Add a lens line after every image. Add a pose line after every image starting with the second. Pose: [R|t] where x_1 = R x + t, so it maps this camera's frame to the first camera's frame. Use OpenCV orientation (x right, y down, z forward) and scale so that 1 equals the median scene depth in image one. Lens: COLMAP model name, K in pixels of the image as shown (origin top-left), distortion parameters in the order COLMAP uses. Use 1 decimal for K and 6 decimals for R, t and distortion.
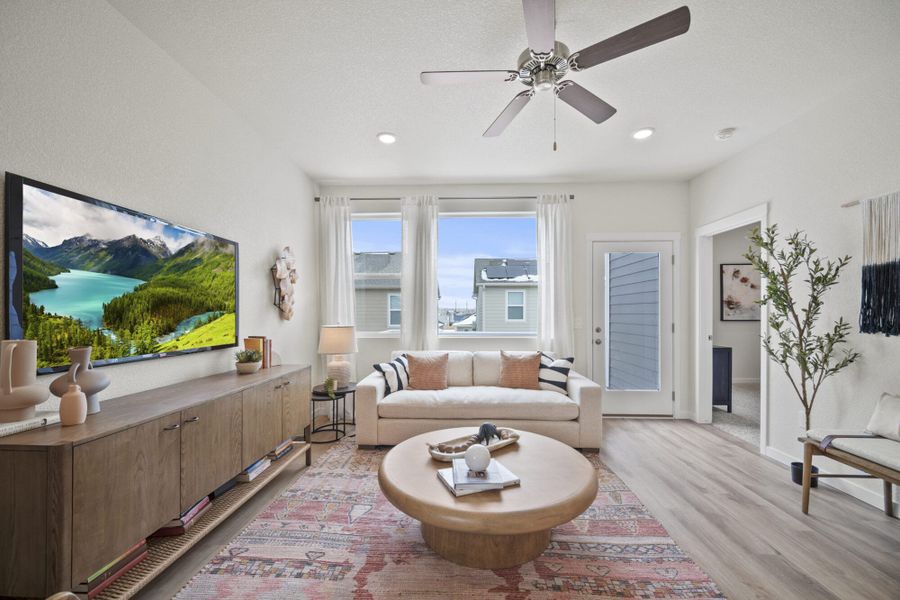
lens RADIAL K [[354.1, 0, 450.7], [0, 354.1, 313.0], [0, 0, 1]] dist [-0.000464, -0.000079]
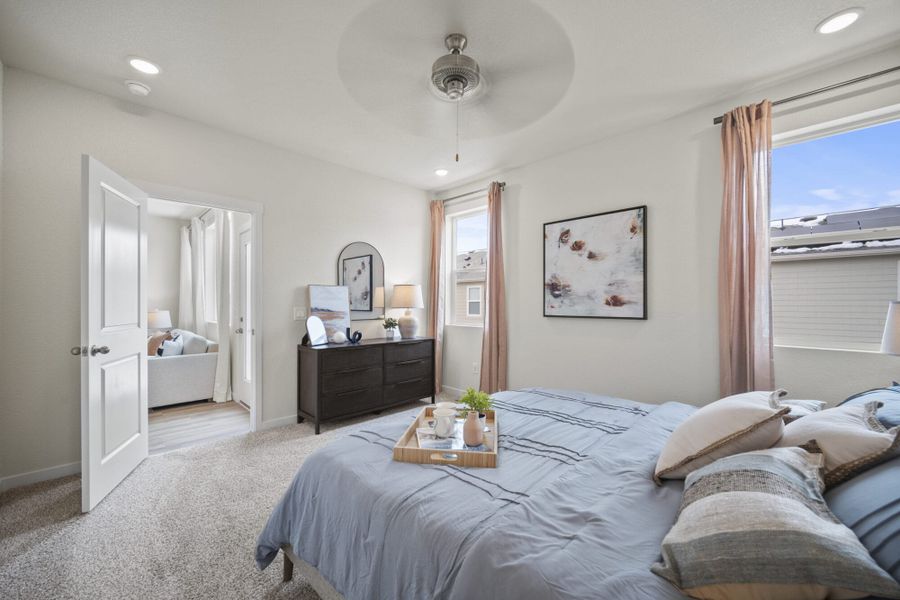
lens RADIAL K [[354.1, 0, 449.3], [0, 354.1, 304.7], [0, 0, 1]] dist [-0.000464, -0.000079]
pose [[0.748167, 0.004034, -0.663498, 1.817282], [-0.004674, 0.999989, 0.000810, 0.003699], [0.663494, 0.002495, 0.748178, 0.749995]]
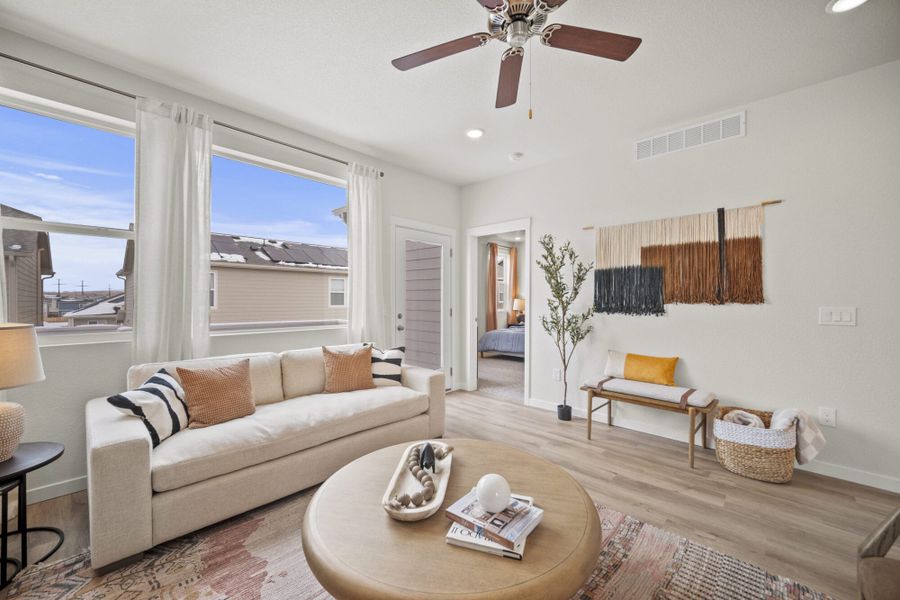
lens RADIAL K [[354.1, 0, 446.3], [0, 354.1, 301.1], [0, 0, 1]] dist [-0.000464, -0.000079]
pose [[0.664998, 0.000073, 0.746845, -0.275211], [-0.003777, 0.999988, 0.003266, 0.002522], [-0.746836, -0.004993, 0.664990, 0.293940]]
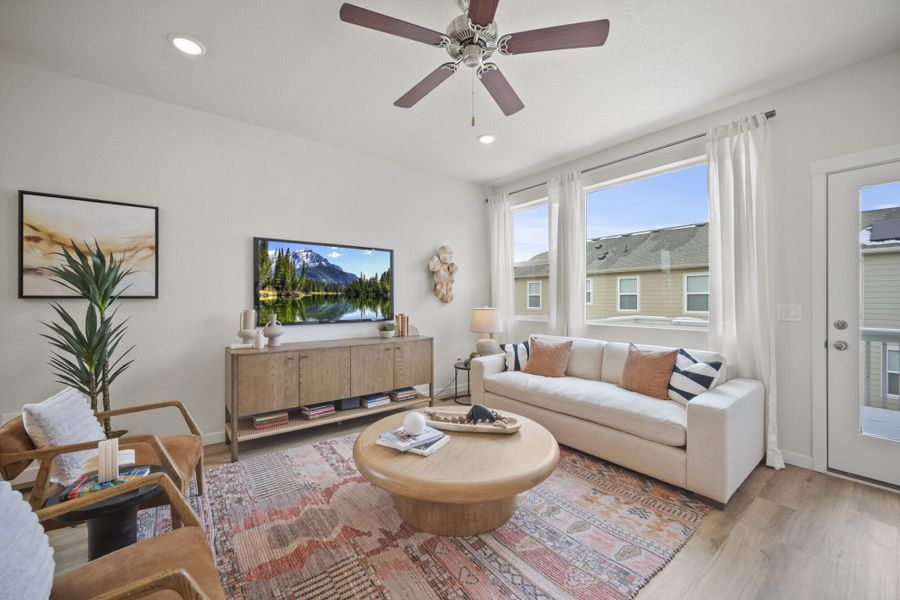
lens RADIAL K [[354.1, 0, 457.8], [0, 354.1, 297.7], [0, 0, 1]] dist [-0.000464, -0.000079]
pose [[0.658044, -0.003114, -0.752973, 0.519193], [0.003790, 0.999992, -0.000824, 0.001914], [0.752970, -0.002312, 0.658051, 0.179762]]
